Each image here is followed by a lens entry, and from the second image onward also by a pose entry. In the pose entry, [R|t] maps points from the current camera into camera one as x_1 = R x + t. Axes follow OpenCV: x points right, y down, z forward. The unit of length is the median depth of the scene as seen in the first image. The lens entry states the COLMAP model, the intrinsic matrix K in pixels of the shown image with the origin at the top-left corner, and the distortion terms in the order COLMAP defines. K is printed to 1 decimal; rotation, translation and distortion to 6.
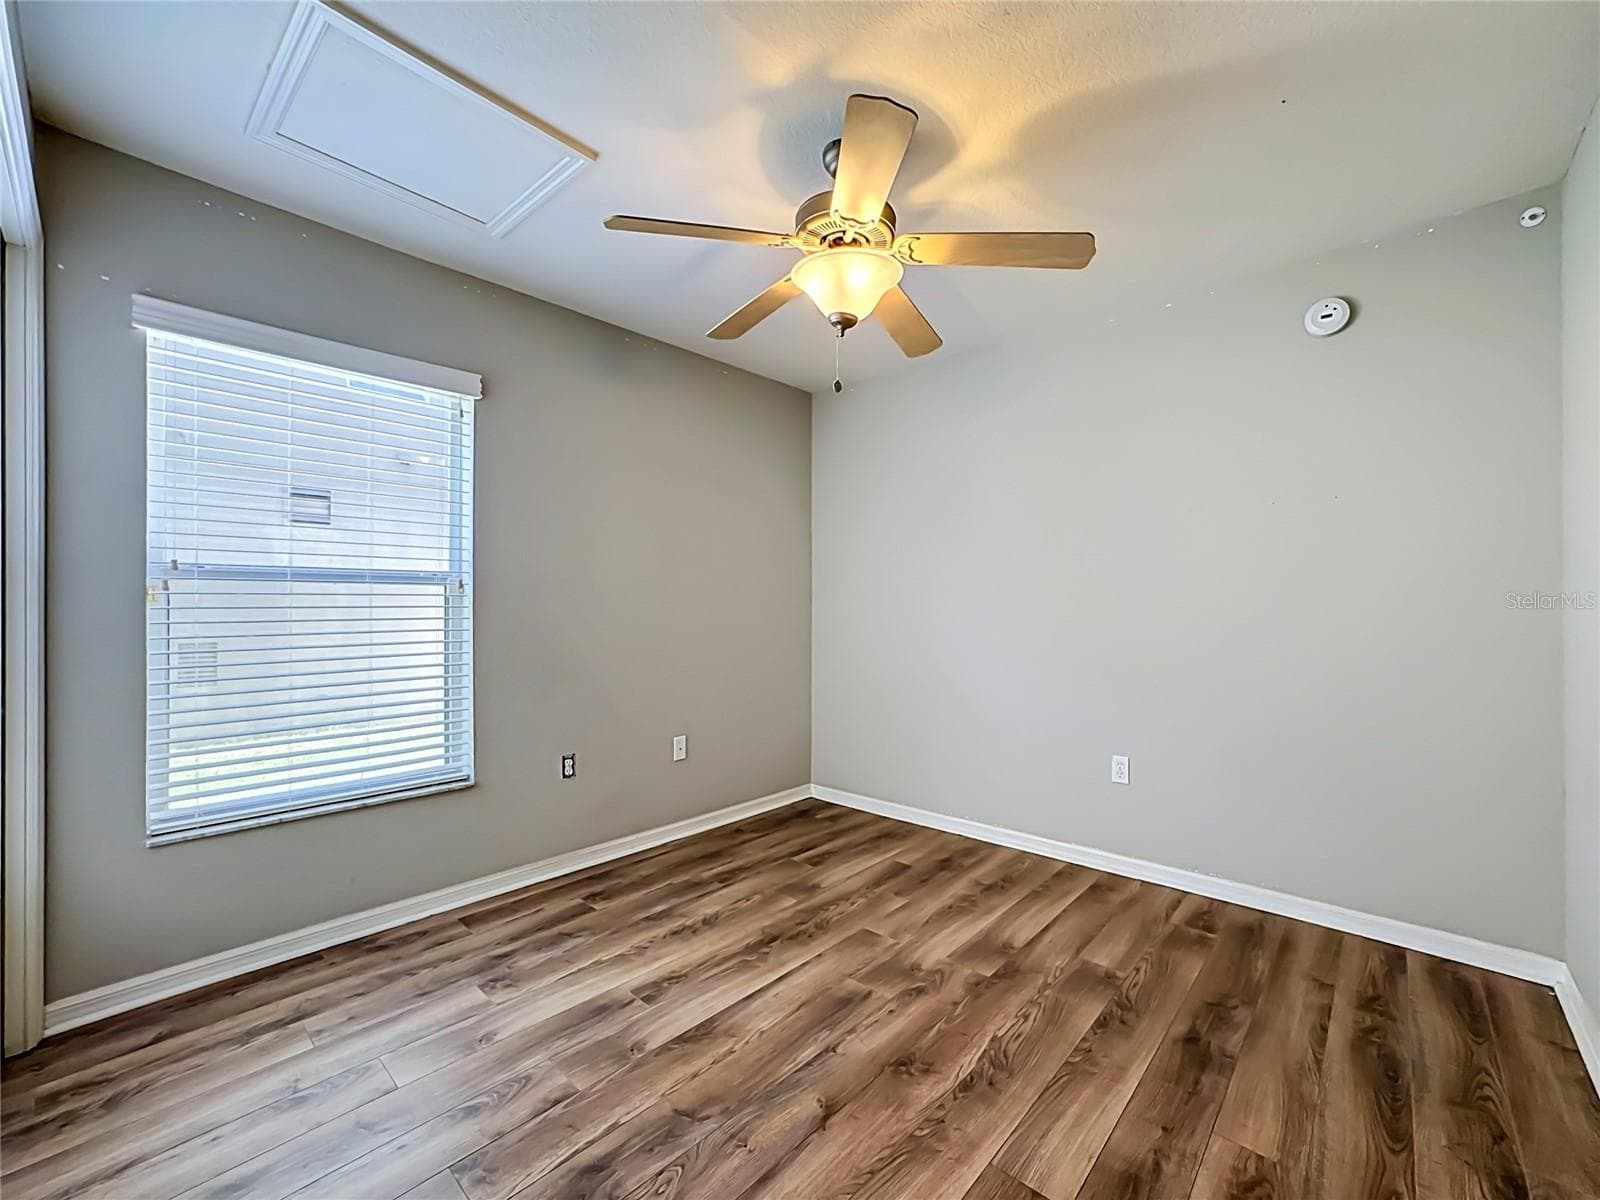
lens RADIAL K [[659.3, 0, 801.5], [0, 659.3, 603.2], [0, 0, 1]] dist [-0.042262, 0.018745]
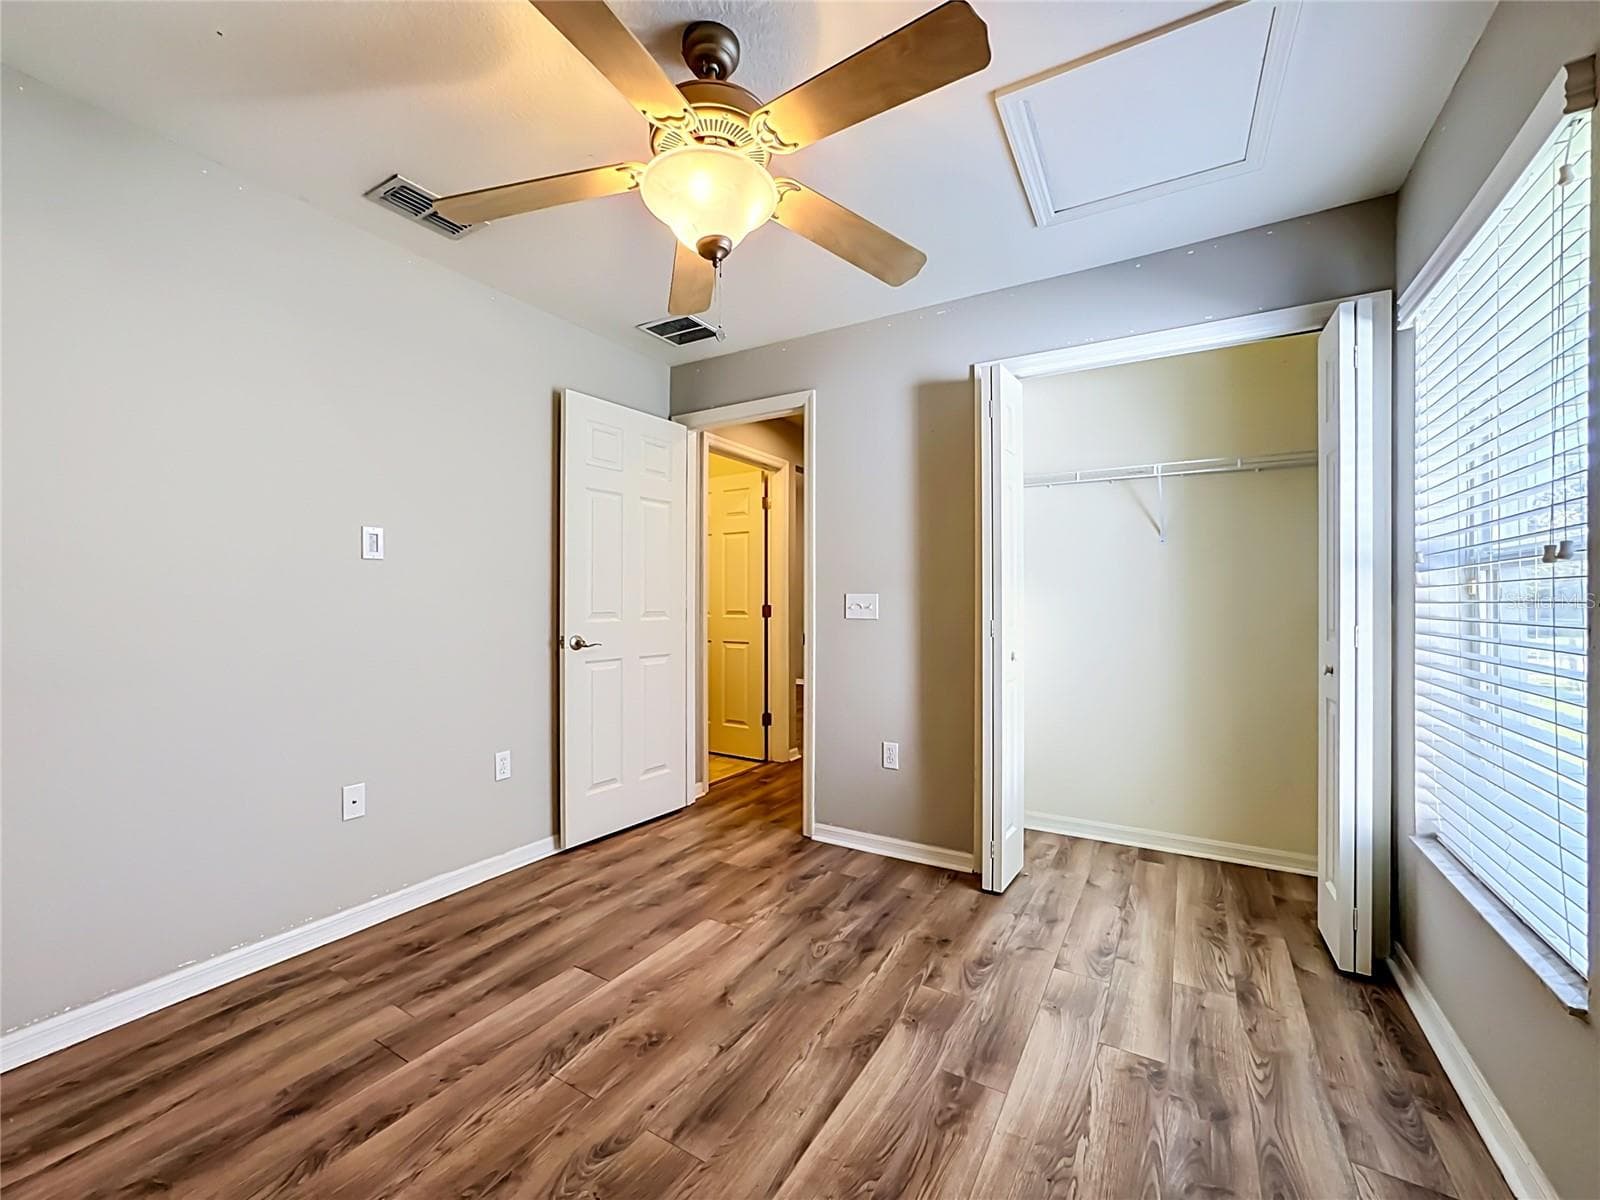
lens RADIAL K [[659.3, 0, 801.5], [0, 659.3, 603.2], [0, 0, 1]] dist [-0.042262, 0.018745]
pose [[-0.979669, -0.001979, -0.200609, 0.126307], [-0.002127, 0.999998, 0.000524, 0.011156], [0.200608, 0.000940, -0.979671, 1.936707]]
